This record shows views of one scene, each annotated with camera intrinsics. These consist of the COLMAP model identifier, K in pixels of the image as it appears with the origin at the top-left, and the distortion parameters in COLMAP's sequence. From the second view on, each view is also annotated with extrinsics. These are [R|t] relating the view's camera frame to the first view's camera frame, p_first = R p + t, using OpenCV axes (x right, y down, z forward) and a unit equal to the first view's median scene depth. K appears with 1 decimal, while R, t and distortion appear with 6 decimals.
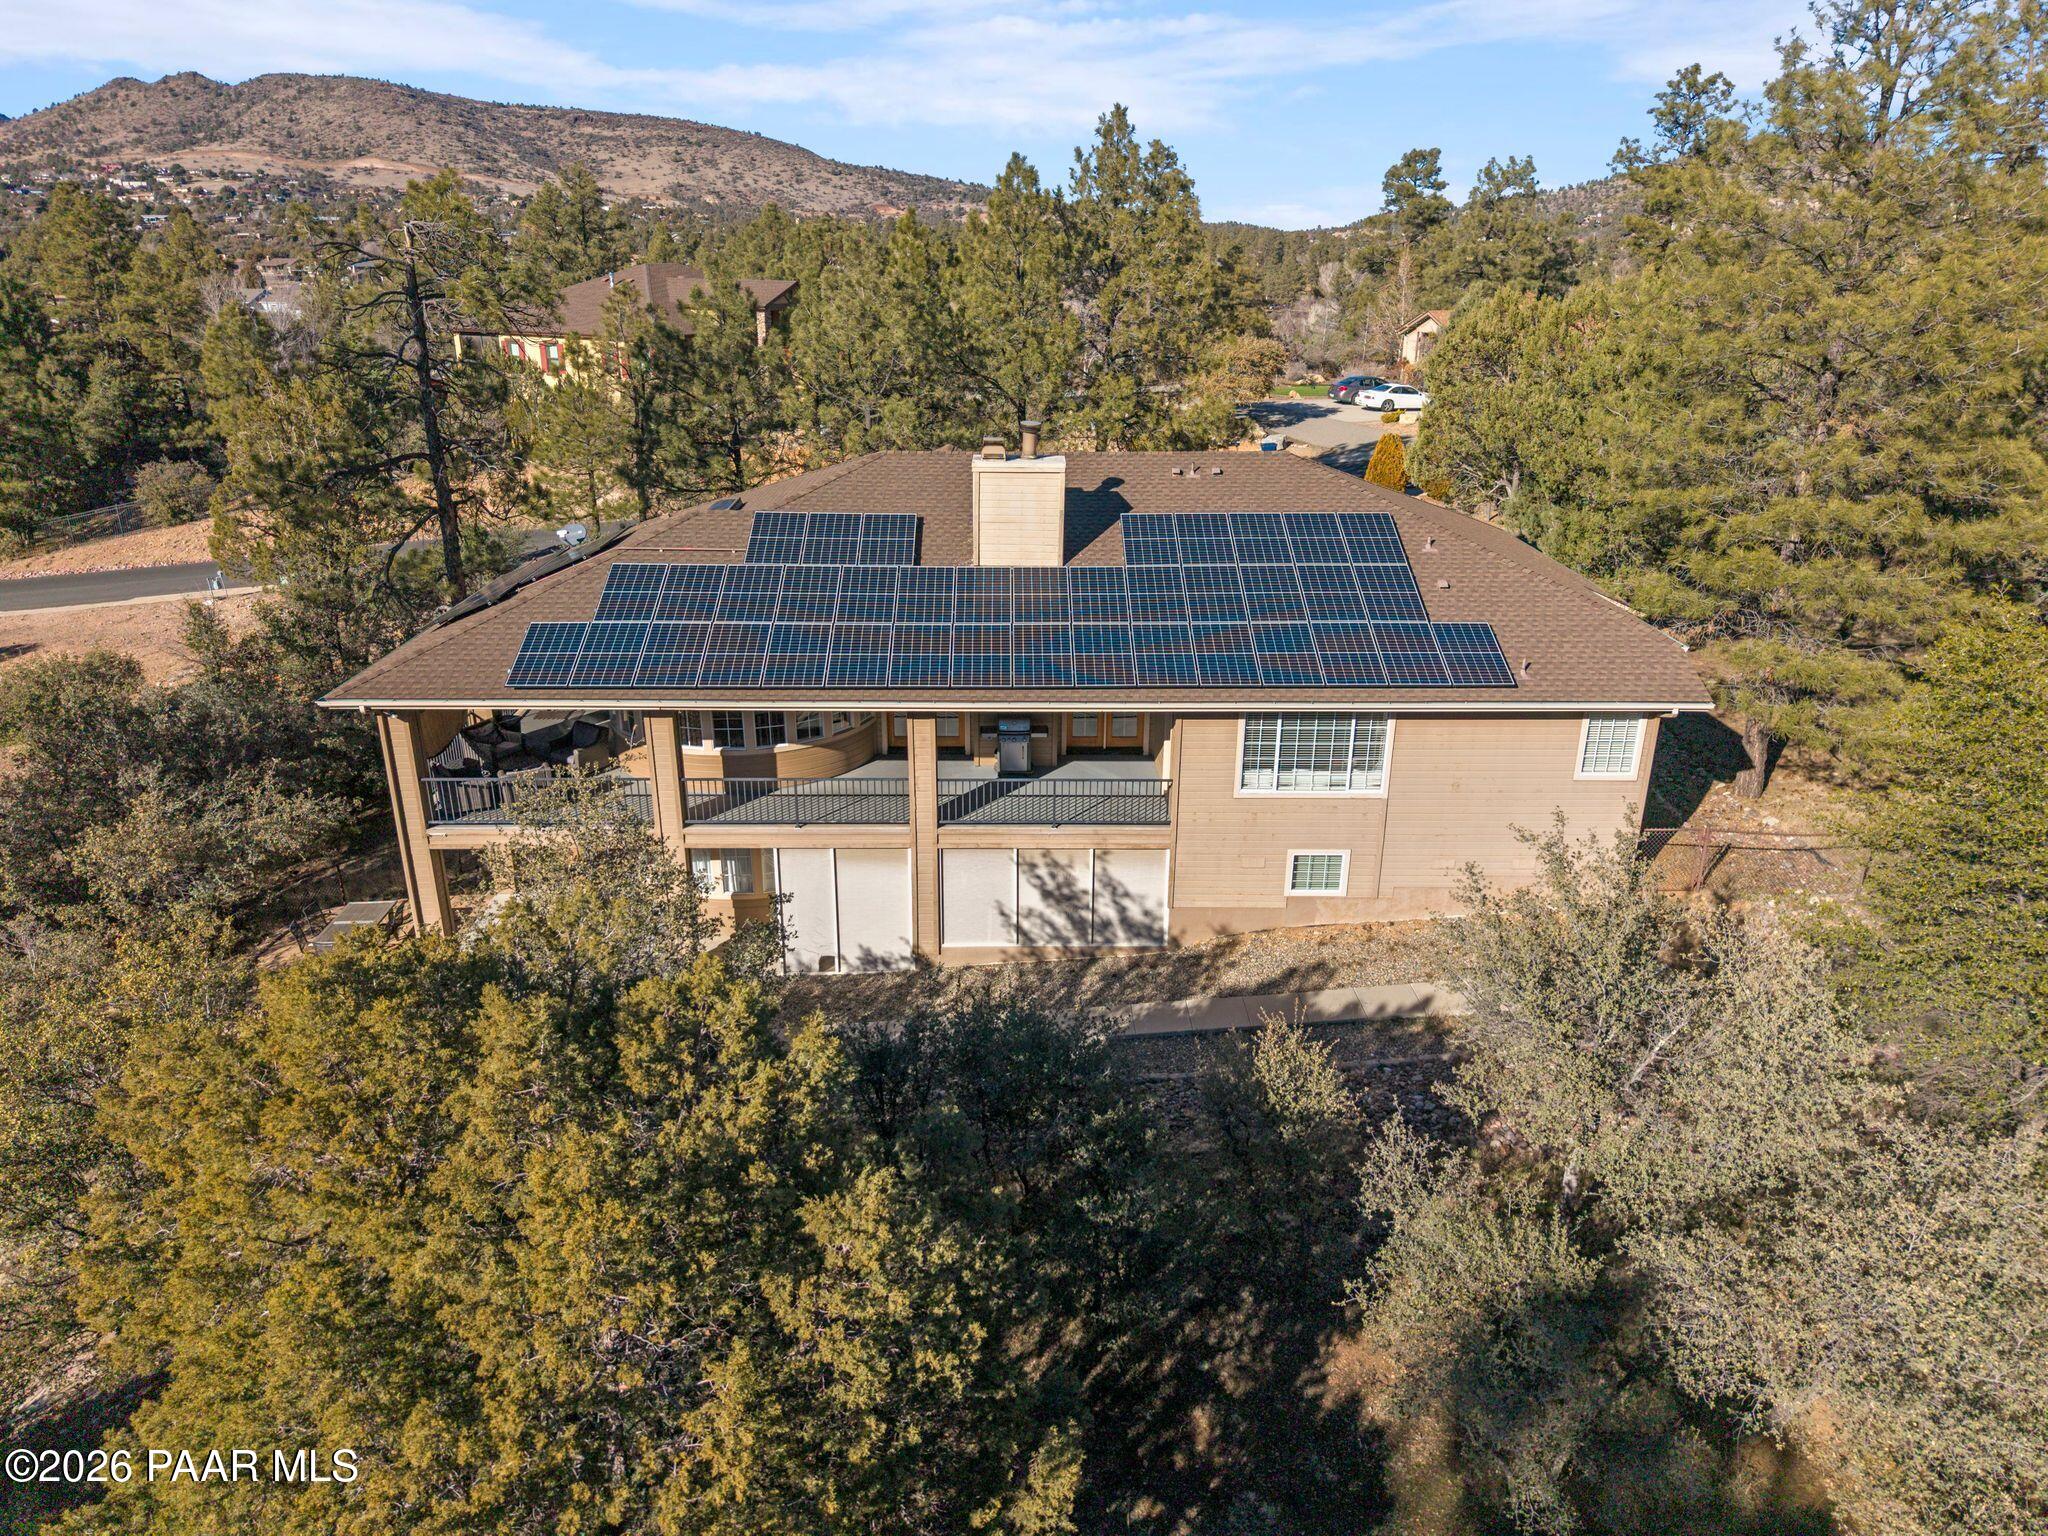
lens RADIAL K [[1370.6, 0, 970.6], [0, 1370.6, 768.1], [0, 0, 1]] dist [-0.002520, 0.008589]
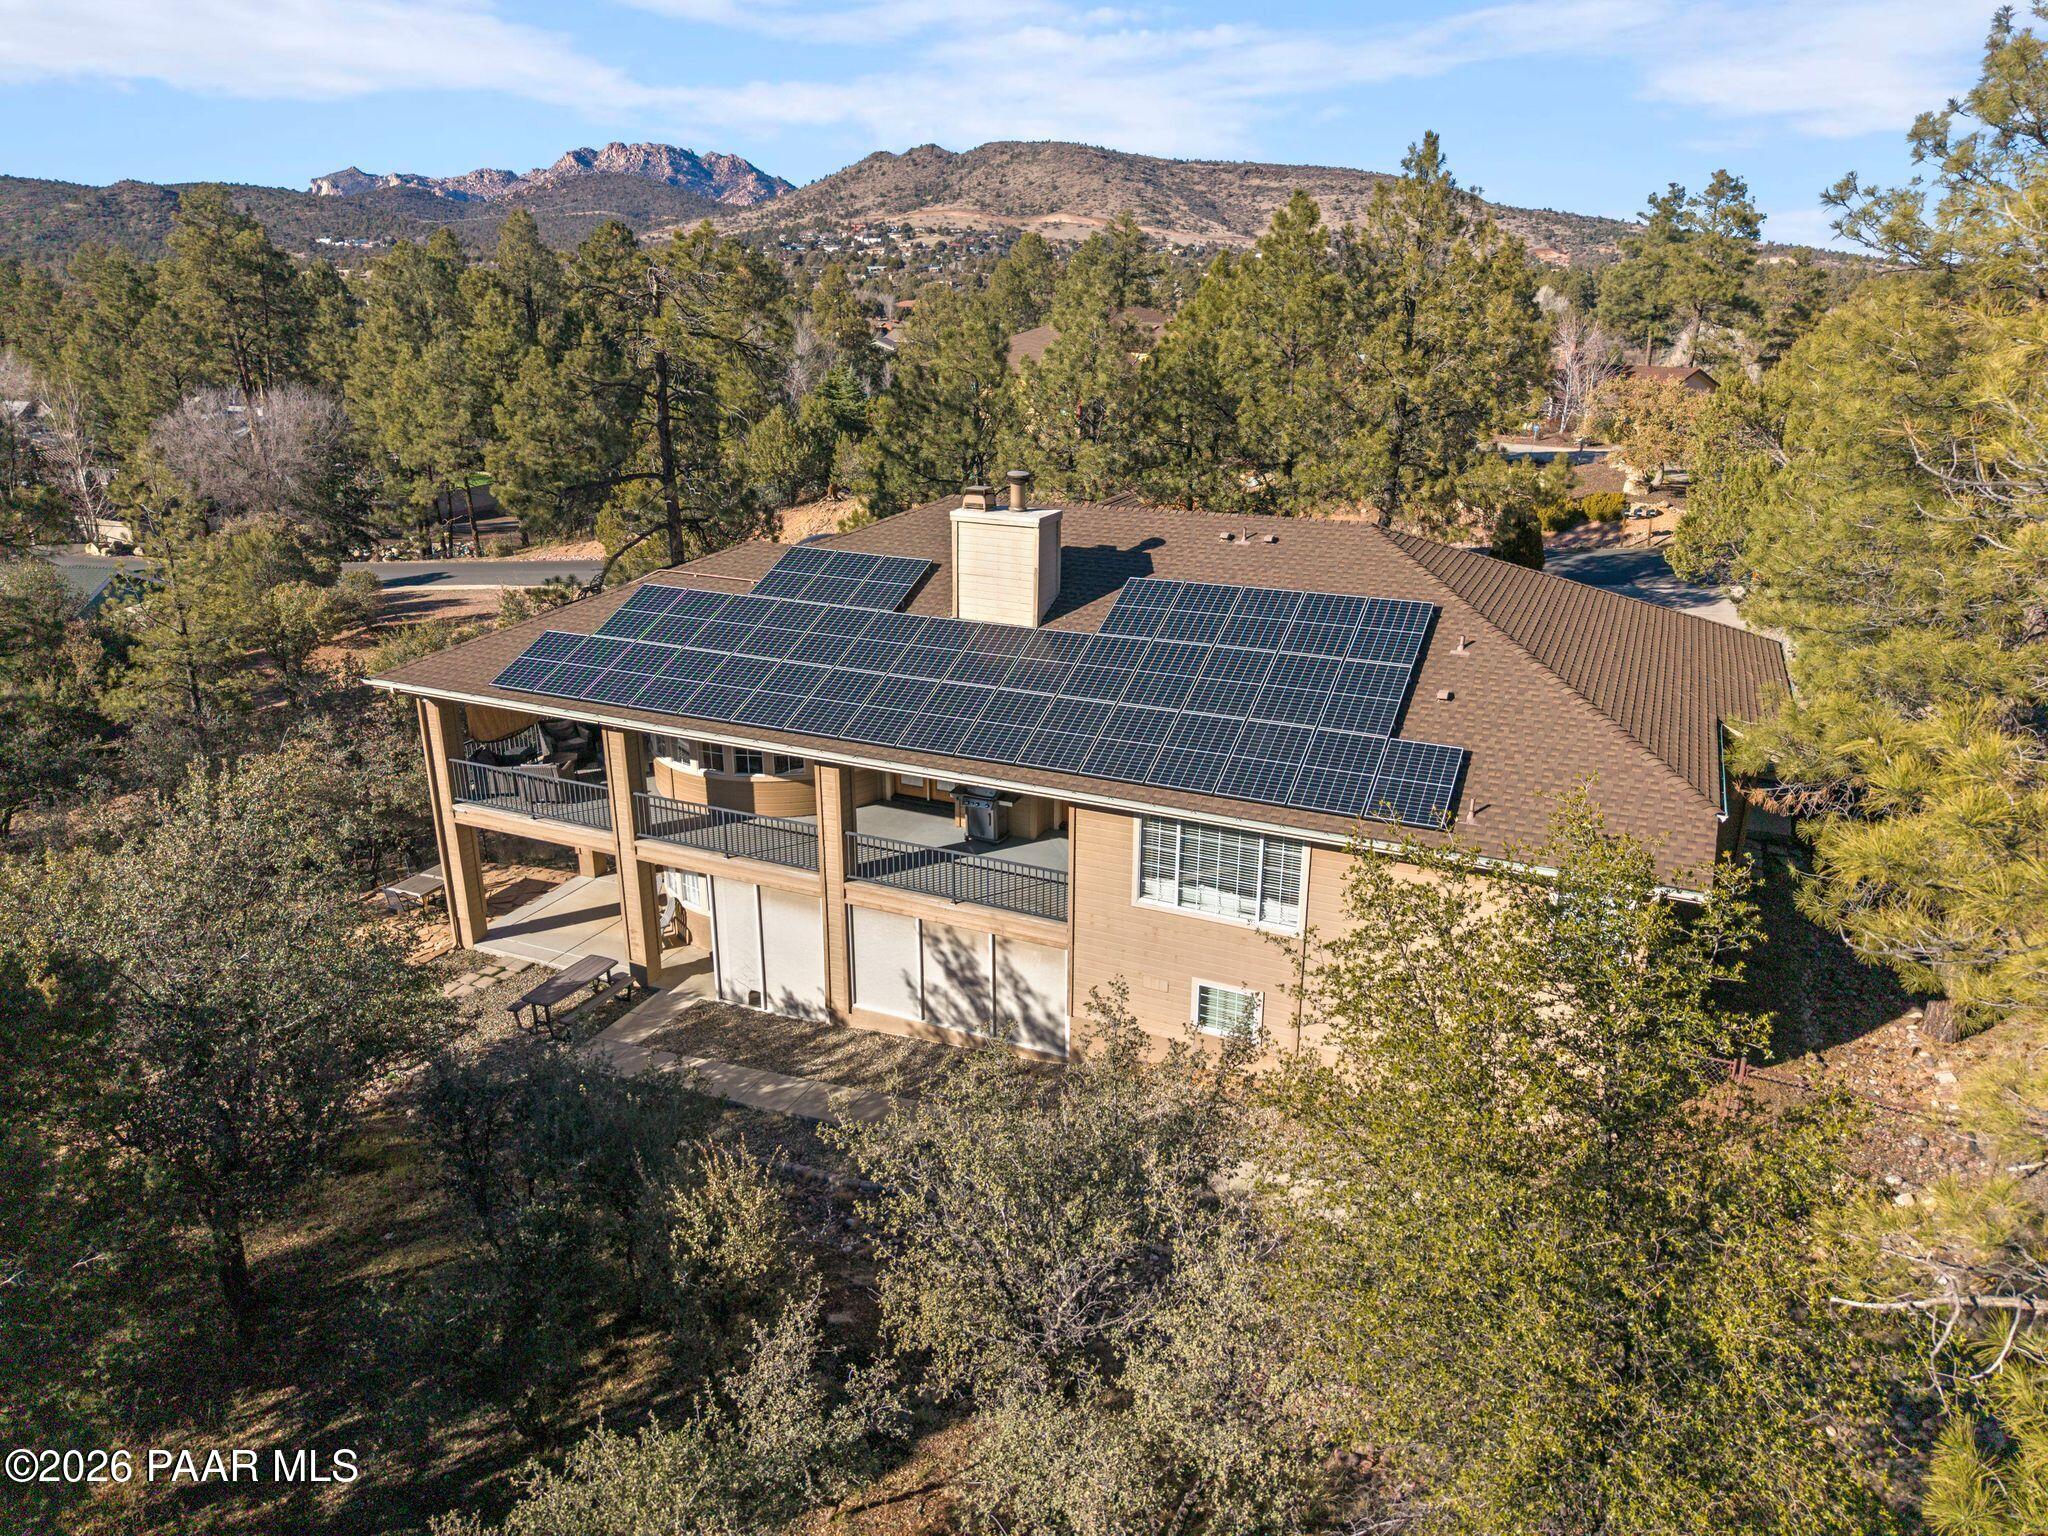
lens RADIAL K [[1353.5, 0, 1021.6], [0, 1353.5, 754.8], [0, 0, 1]] dist [0.022243, -0.020259]
pose [[0.908174, 0.135231, -0.396146, 0.438264], [-0.149259, 0.988787, -0.004642, -0.057075], [0.391077, 0.063344, 0.918176, 0.161569]]
